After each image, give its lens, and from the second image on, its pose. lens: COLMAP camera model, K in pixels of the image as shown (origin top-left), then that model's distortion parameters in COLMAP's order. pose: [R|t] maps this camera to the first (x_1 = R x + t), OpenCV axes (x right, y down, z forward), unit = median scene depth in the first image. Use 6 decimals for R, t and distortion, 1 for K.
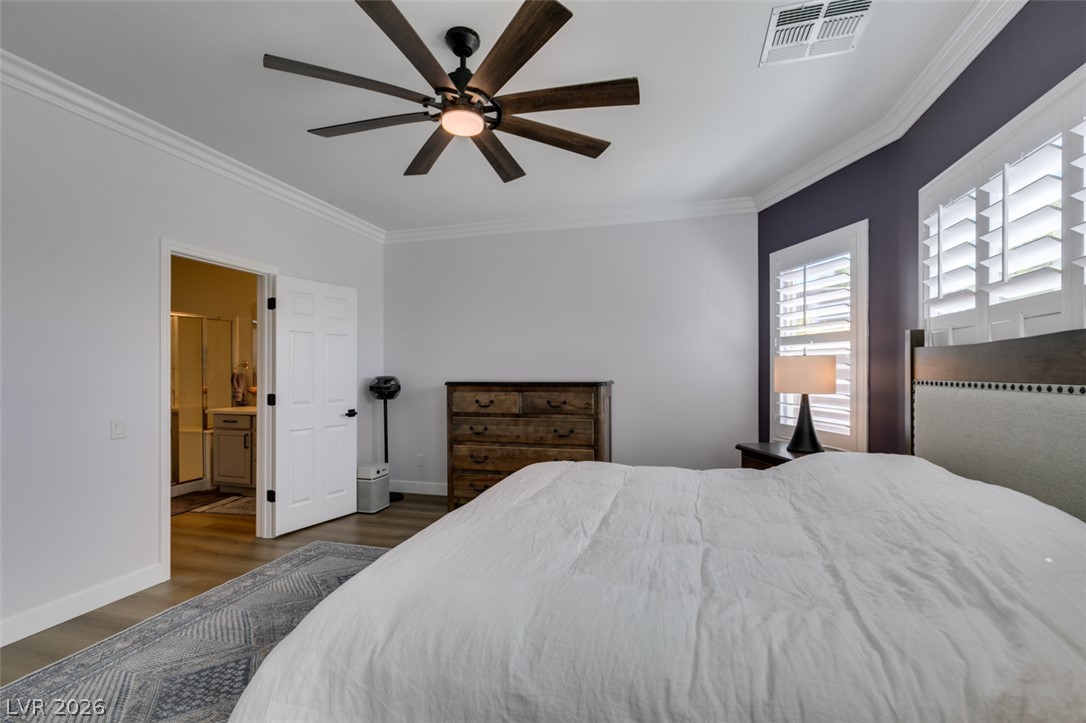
lens RADIAL K [[486.1, 0, 544.6], [0, 486.1, 369.0], [0, 0, 1]] dist [-0.001468, -0.000229]
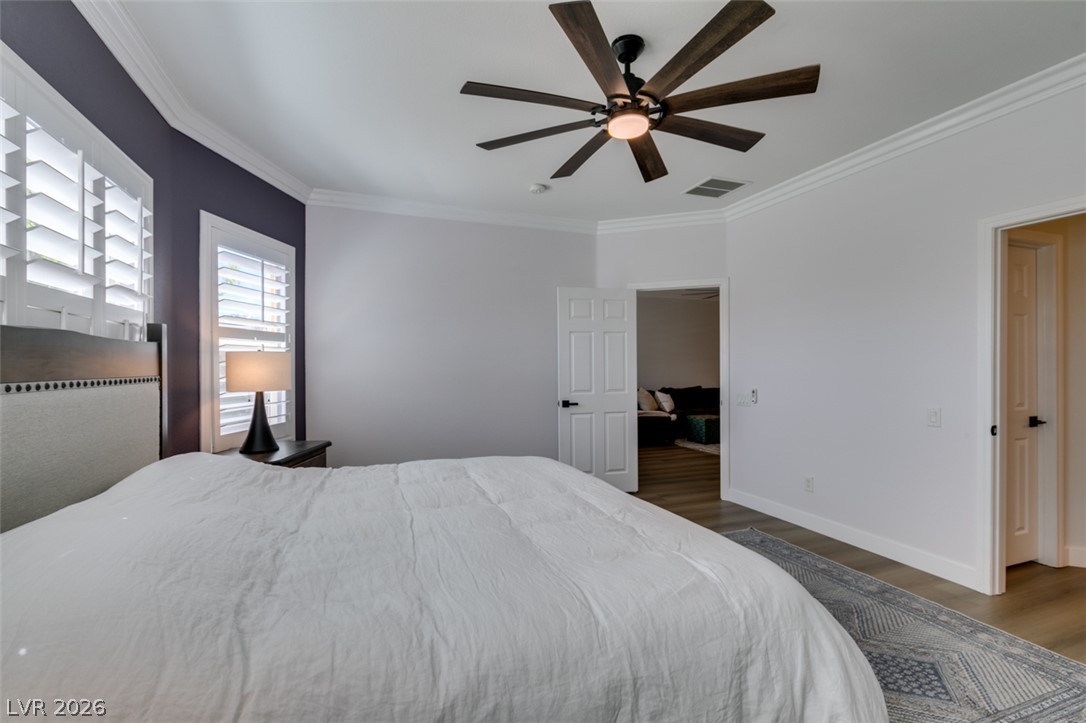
lens RADIAL K [[486.1, 0, 542.6], [0, 486.1, 366.5], [0, 0, 1]] dist [-0.001468, -0.000229]
pose [[-0.808162, 0.002710, -0.588955, 0.517933], [0.006922, 0.999964, -0.004898, 0.008662], [0.588920, -0.008035, -0.808151, 1.504717]]
